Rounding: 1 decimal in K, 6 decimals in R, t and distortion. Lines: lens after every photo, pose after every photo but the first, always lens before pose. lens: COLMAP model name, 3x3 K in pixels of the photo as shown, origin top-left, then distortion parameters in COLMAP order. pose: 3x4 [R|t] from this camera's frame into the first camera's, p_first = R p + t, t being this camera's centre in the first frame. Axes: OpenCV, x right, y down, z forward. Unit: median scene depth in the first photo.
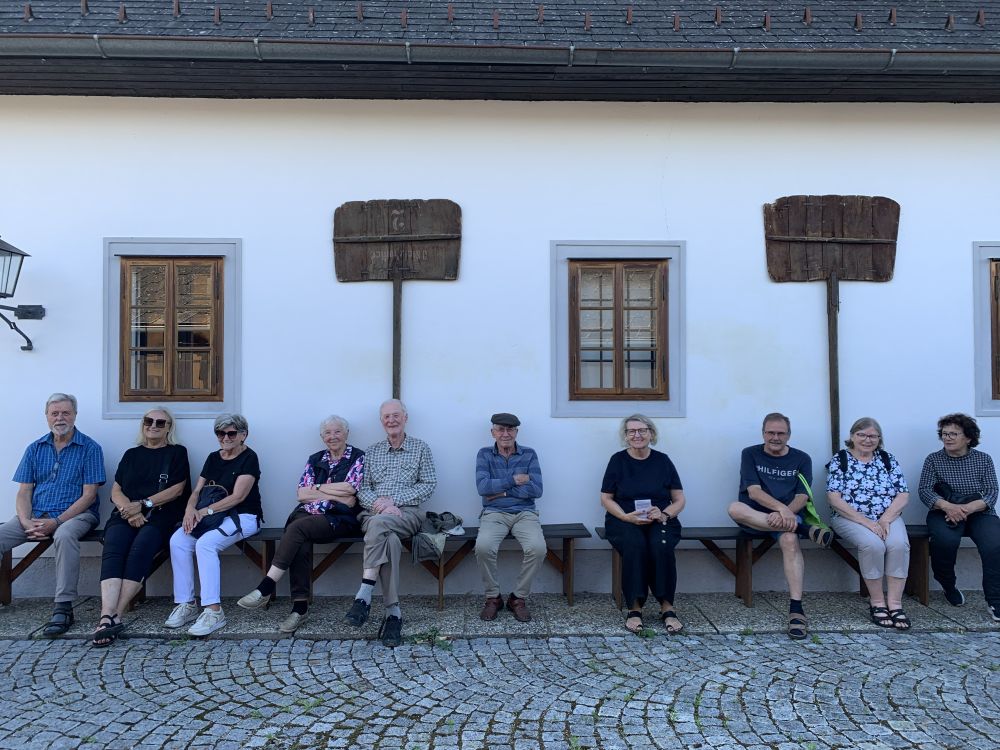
lens RADIAL K [[779.8, 0, 499.3], [0, 779.8, 379.4], [0, 0, 1]] dist [0.047957, -0.104614]
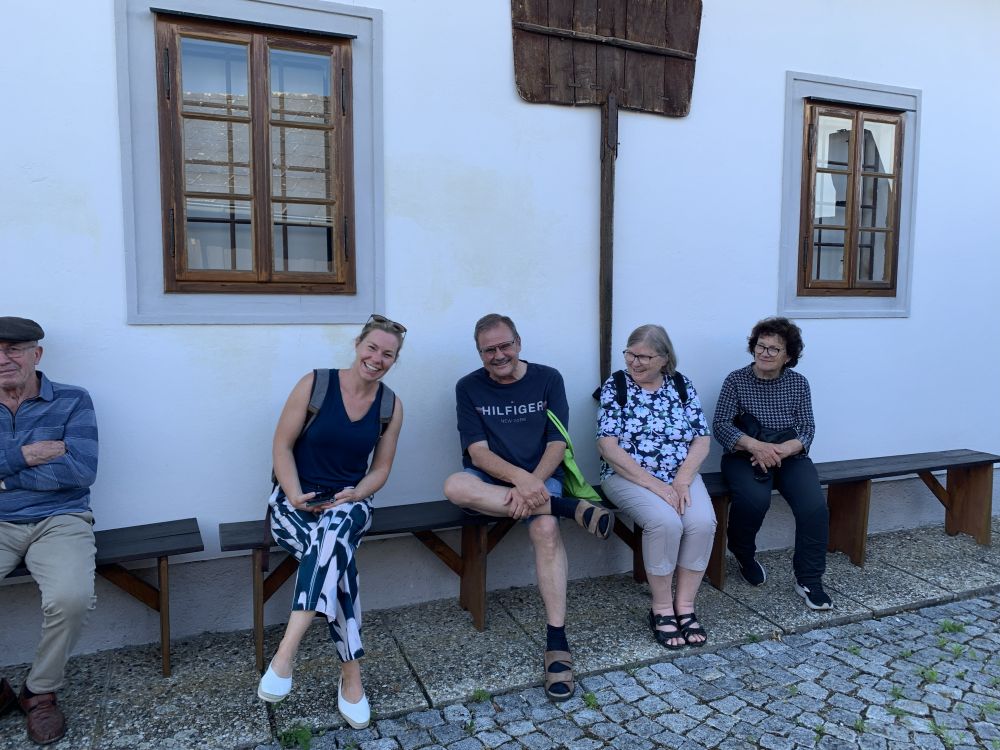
lens RADIAL K [[779.8, 0, 499.3], [0, 779.8, 379.4], [0, 0, 1]] dist [0.047957, -0.104614]
pose [[0.941421, -0.027699, 0.336093, 0.128150], [-0.015989, 0.991834, 0.126526, 0.015753], [-0.336854, -0.124488, 0.933291, 0.436853]]
